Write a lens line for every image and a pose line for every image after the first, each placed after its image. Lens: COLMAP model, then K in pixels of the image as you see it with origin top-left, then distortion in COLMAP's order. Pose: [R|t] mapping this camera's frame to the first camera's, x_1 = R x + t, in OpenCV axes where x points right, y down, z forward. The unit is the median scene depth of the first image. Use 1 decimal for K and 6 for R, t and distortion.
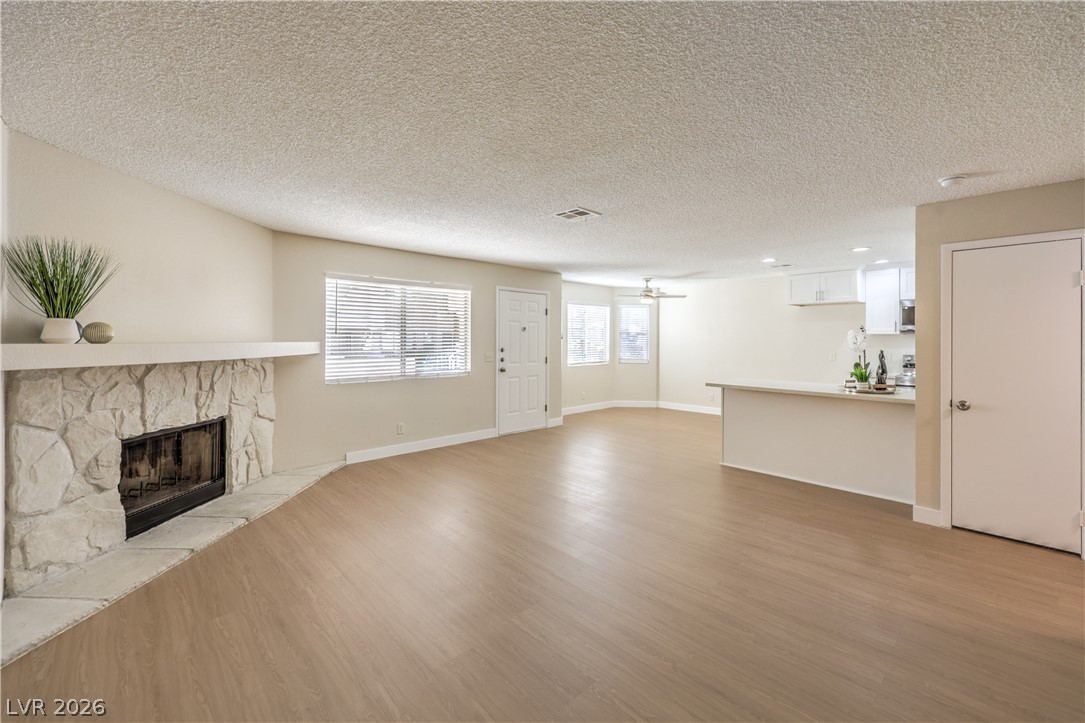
lens RADIAL K [[446.1, 0, 538.3], [0, 446.1, 336.5], [0, 0, 1]] dist [-0.000465, -0.000061]
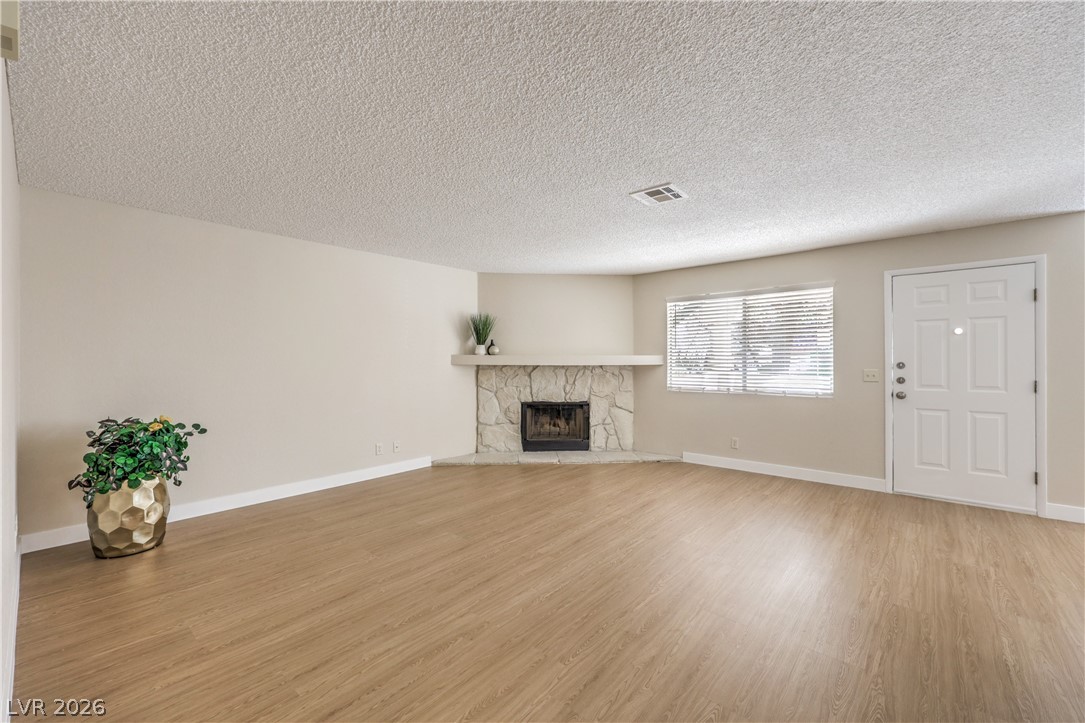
lens RADIAL K [[441.1, 0, 549.7], [0, 441.1, 360.7], [0, 0, 1]] dist [-0.001000, 0.000190]
pose [[0.117354, -0.004492, -0.993080, 0.680393], [0.007336, 0.999966, -0.003656, 0.028914], [0.993063, -0.006856, 0.117383, 0.538943]]
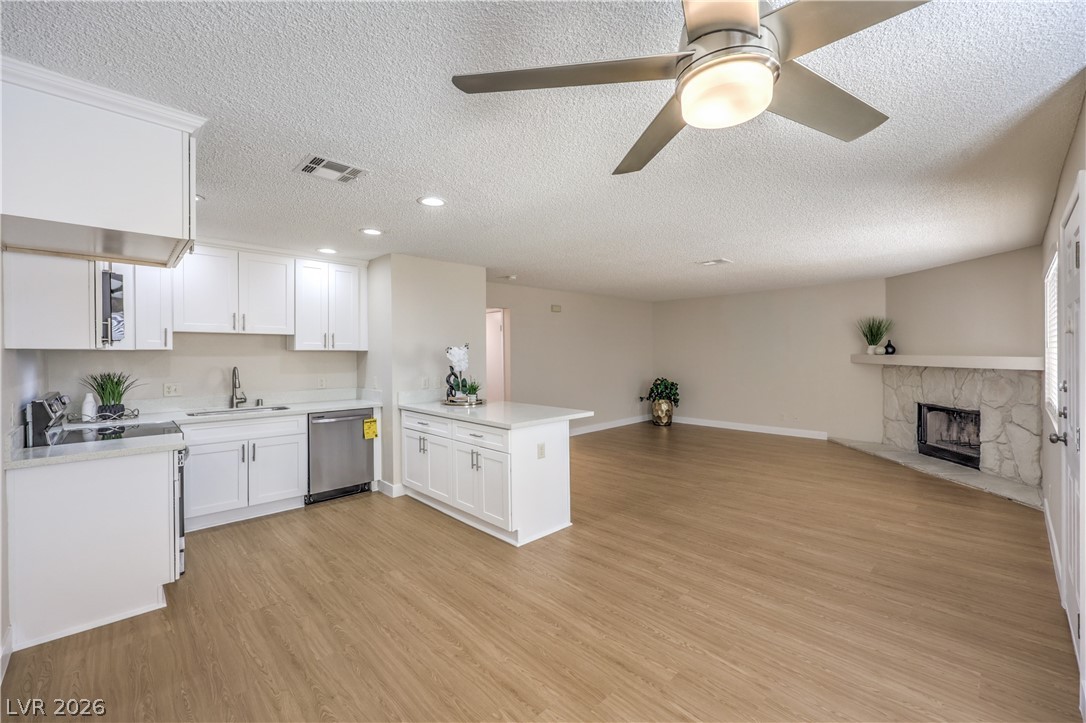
lens RADIAL K [[444.4, 0, 548.1], [0, 444.4, 356.9], [0, 0, 1]] dist [-0.000377, 0.000025]
pose [[-0.999767, 0.003653, -0.021285, 0.483658], [0.003525, 0.999976, 0.006043, 0.002772], [0.021307, 0.005966, -0.999755, 1.819866]]
